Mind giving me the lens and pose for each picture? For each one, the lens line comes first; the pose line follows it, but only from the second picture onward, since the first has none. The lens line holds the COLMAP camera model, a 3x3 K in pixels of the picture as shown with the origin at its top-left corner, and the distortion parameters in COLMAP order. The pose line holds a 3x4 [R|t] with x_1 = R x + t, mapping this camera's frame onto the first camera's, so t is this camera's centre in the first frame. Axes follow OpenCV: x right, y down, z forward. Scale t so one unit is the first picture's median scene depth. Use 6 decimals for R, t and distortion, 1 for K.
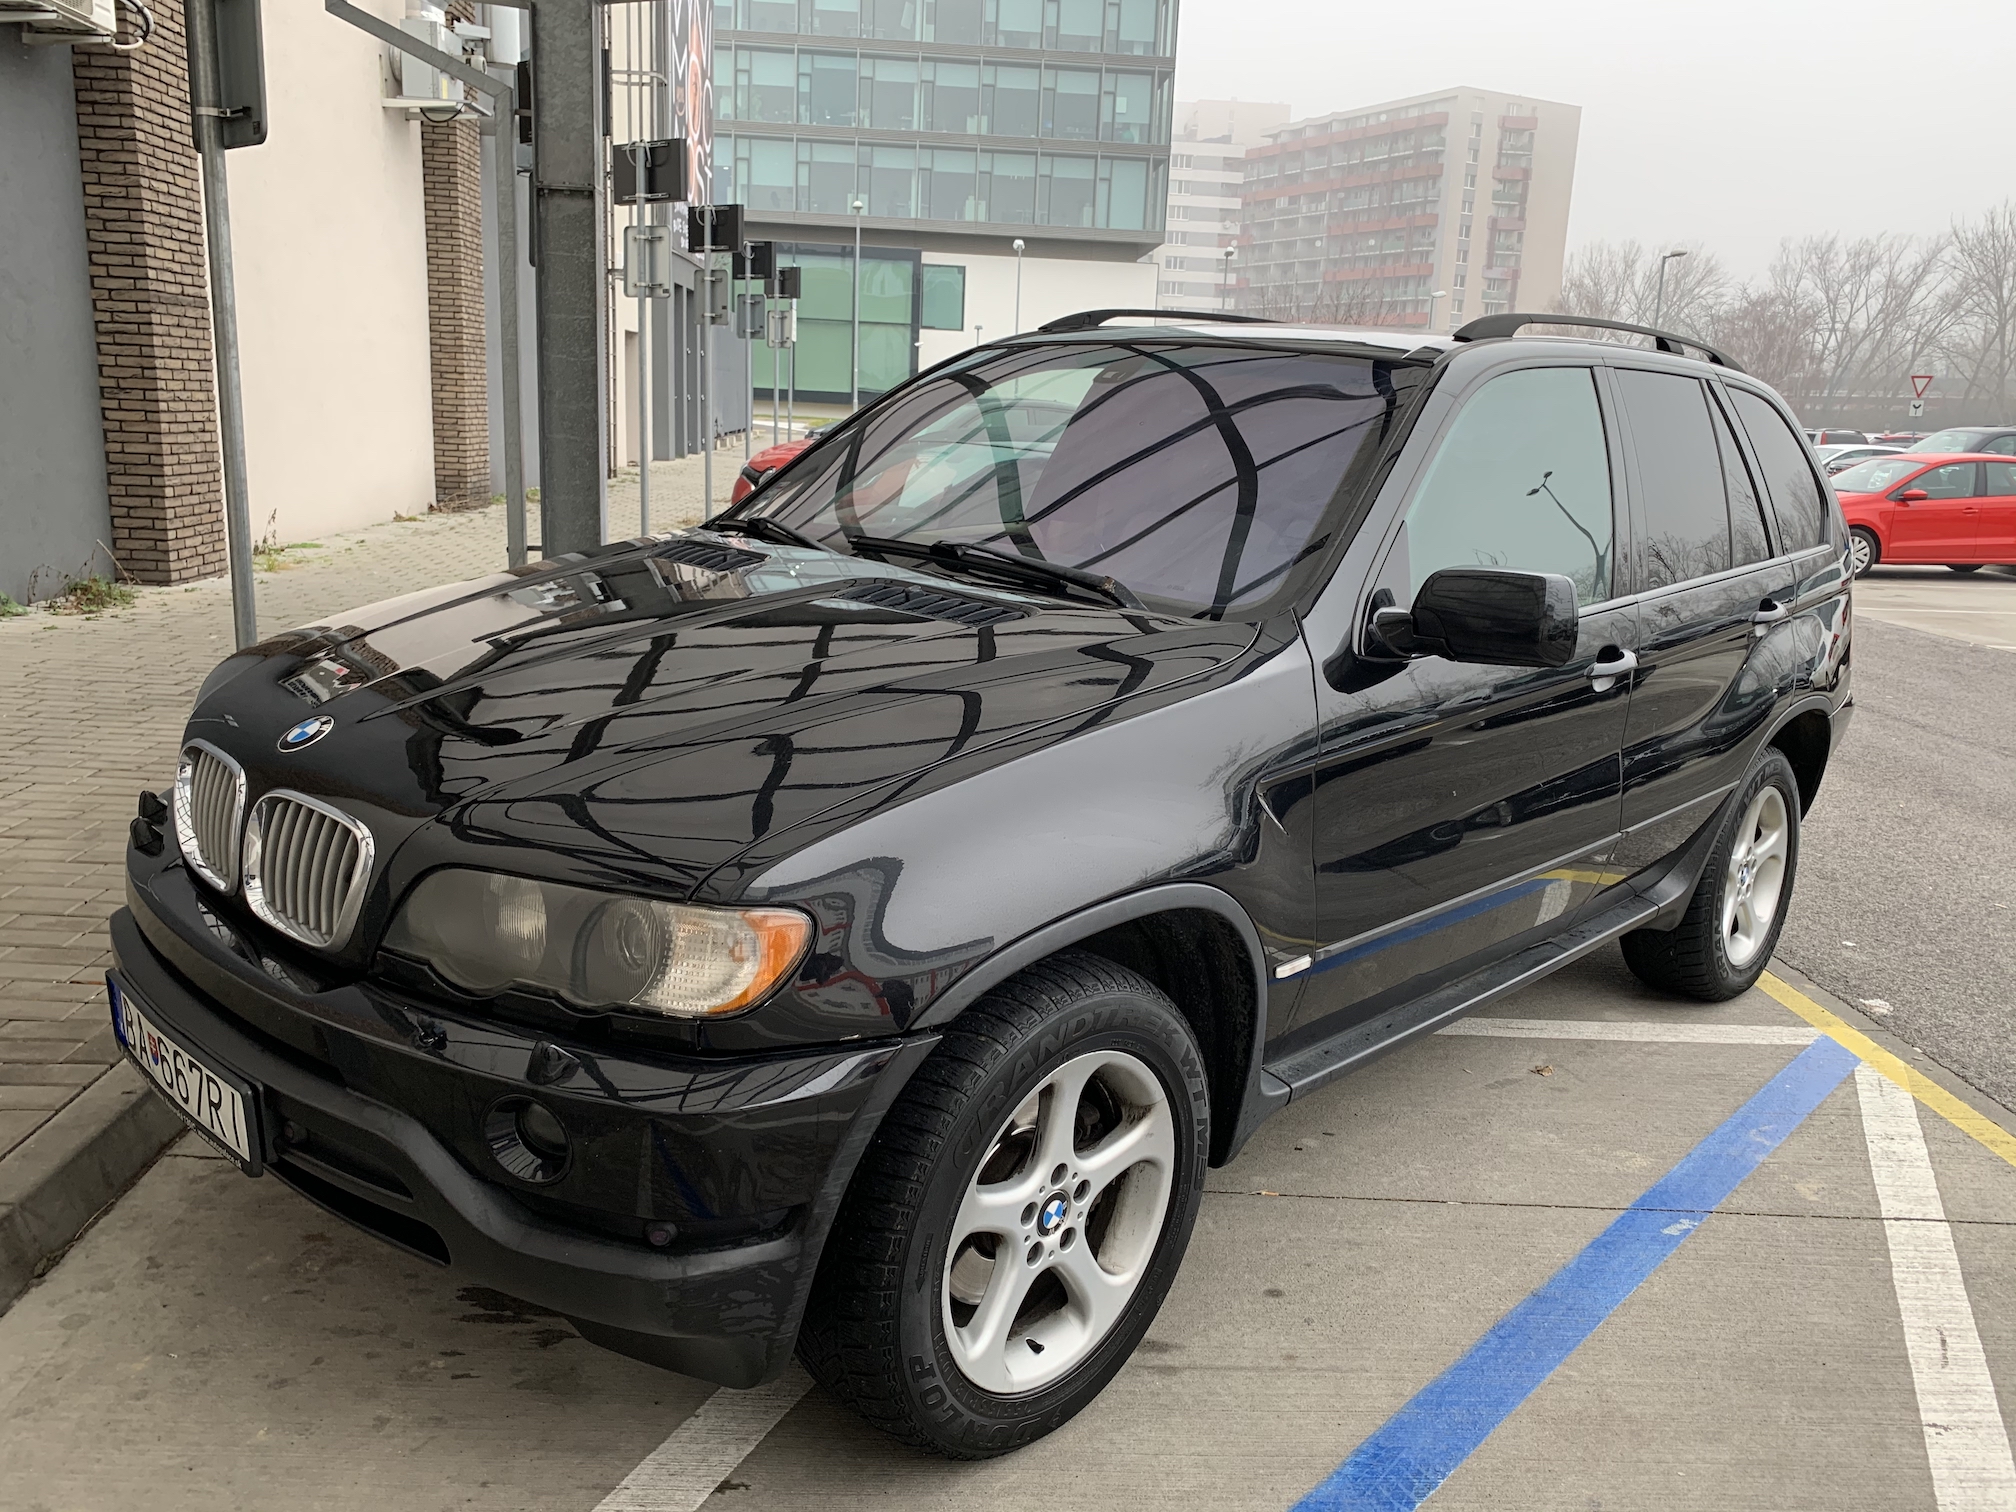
lens RADIAL K [[1525.3, 0, 1008.0], [0, 1525.3, 756.0], [0, 0, 1]] dist [0.017117, -0.019622]
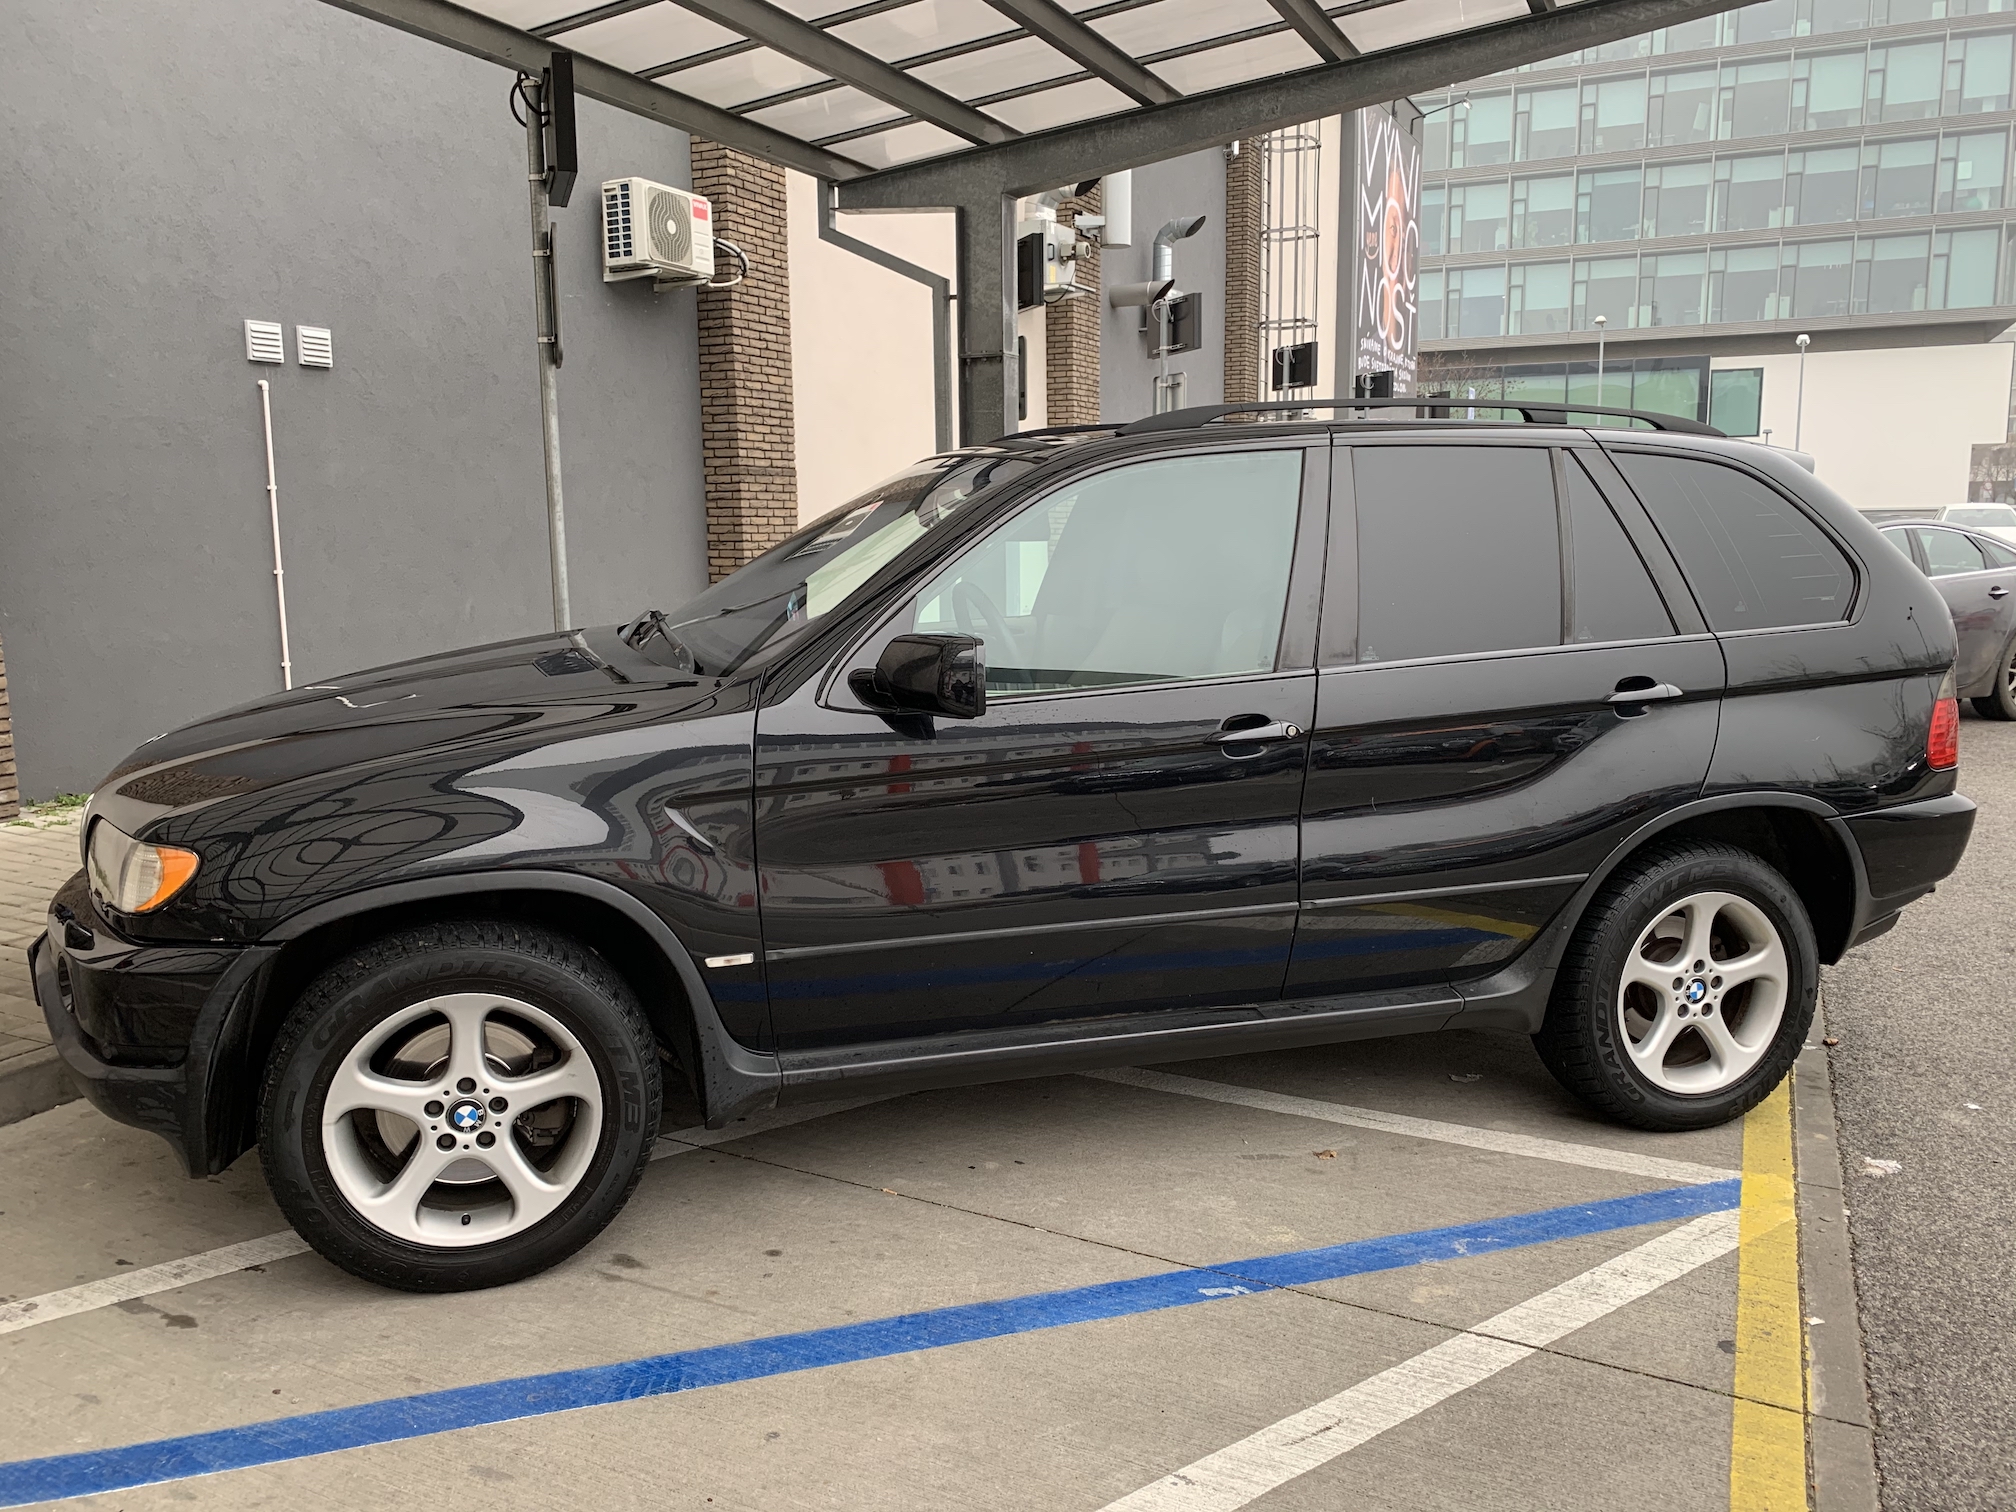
lens RADIAL K [[1525.3, 0, 1008.0], [0, 1525.3, 756.0], [0, 0, 1]] dist [0.017117, -0.019622]
pose [[0.873753, 0.020735, -0.485928, 0.262649], [-0.061325, 0.995814, -0.067776, 0.012397], [0.482489, 0.089019, 0.871367, 0.011150]]
